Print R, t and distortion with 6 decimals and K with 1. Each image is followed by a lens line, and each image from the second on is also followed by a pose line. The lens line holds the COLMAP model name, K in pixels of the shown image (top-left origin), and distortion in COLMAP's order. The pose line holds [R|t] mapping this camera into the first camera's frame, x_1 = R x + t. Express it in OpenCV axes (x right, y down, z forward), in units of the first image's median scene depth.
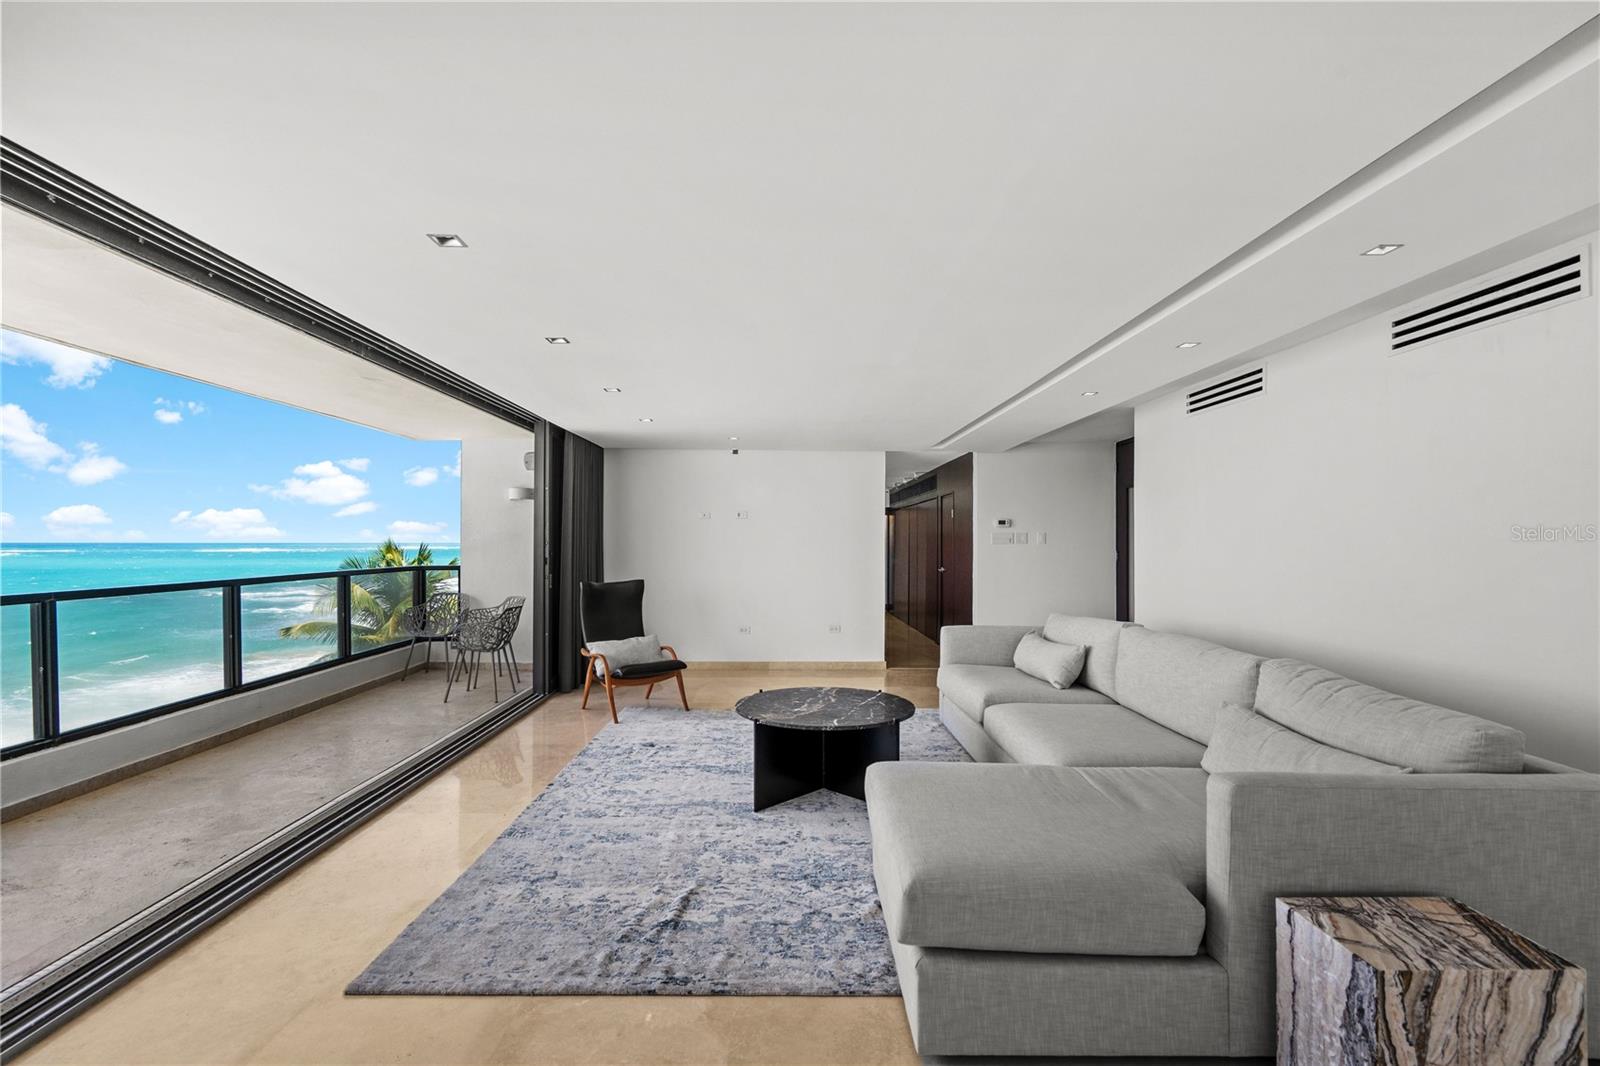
lens RADIAL K [[723.3, 0, 793.2], [0, 723.3, 537.4], [0, 0, 1]] dist [-0.001824, 0.000358]
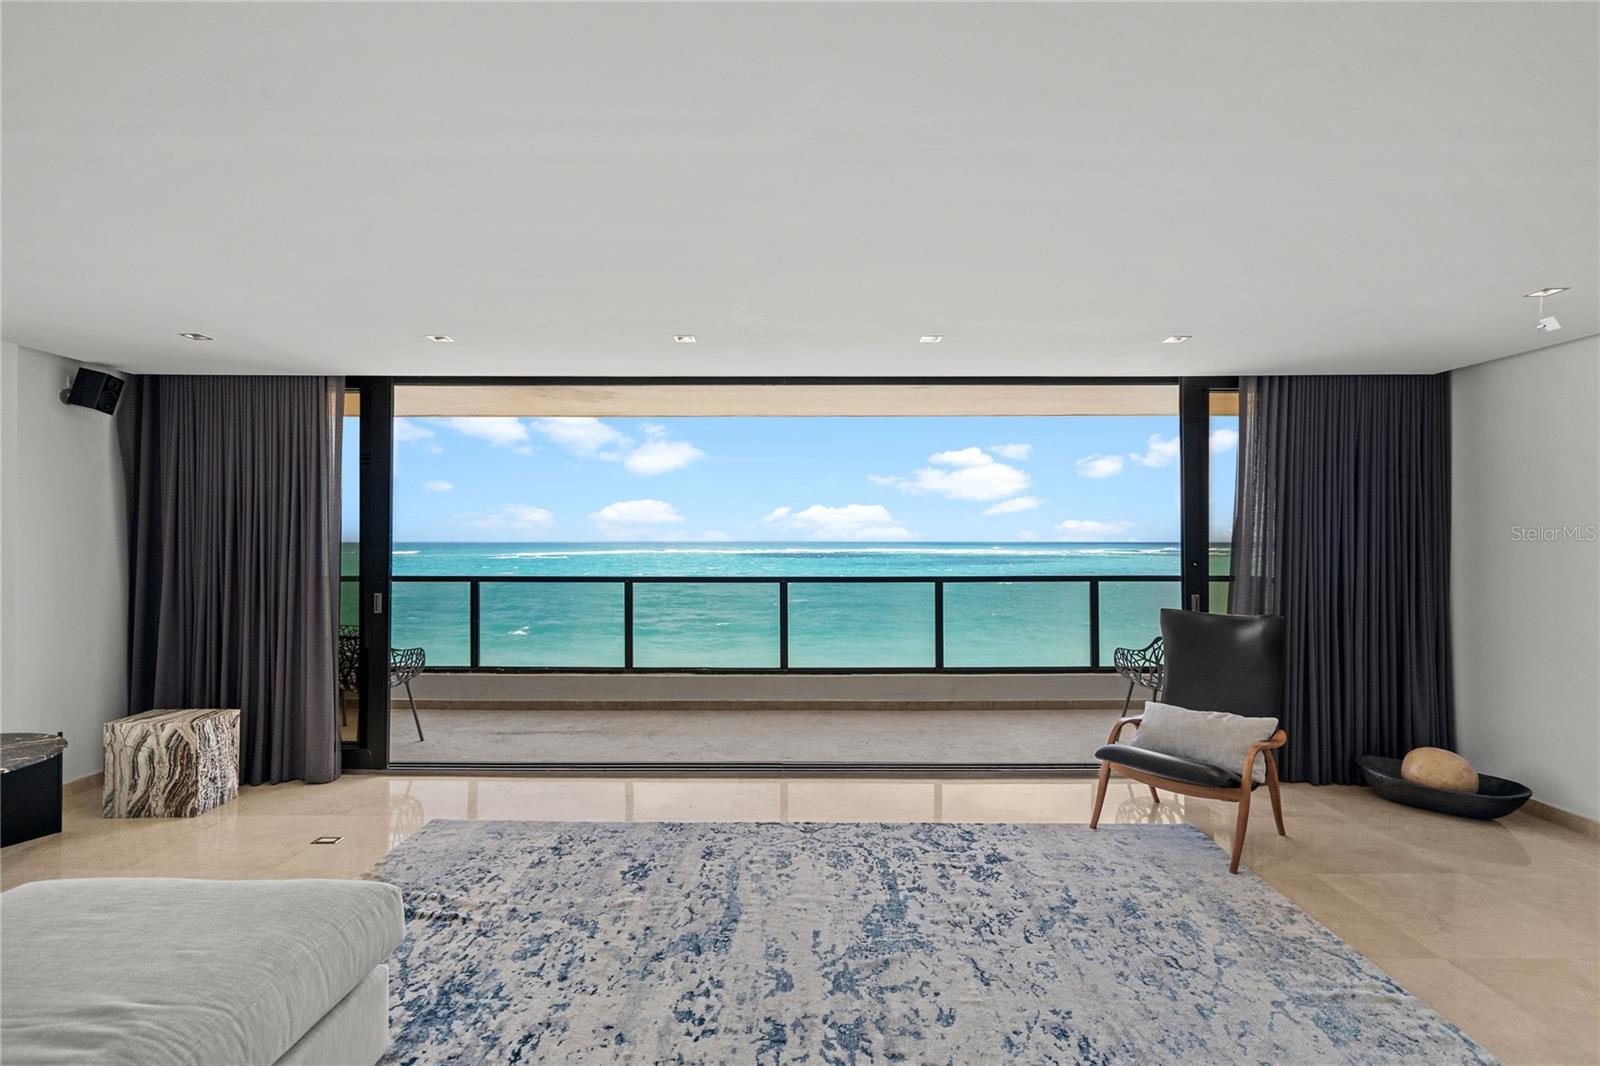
lens RADIAL K [[803.1, 0, 800.0], [0, 803.1, 533.0], [0, 0, 1]] dist [-0.002777, -0.000079]
pose [[-0.054245, -0.013223, -0.998440, 0.658962], [0.006587, 0.999886, -0.013600, 0.023064], [0.998506, -0.007315, -0.054152, 1.160341]]
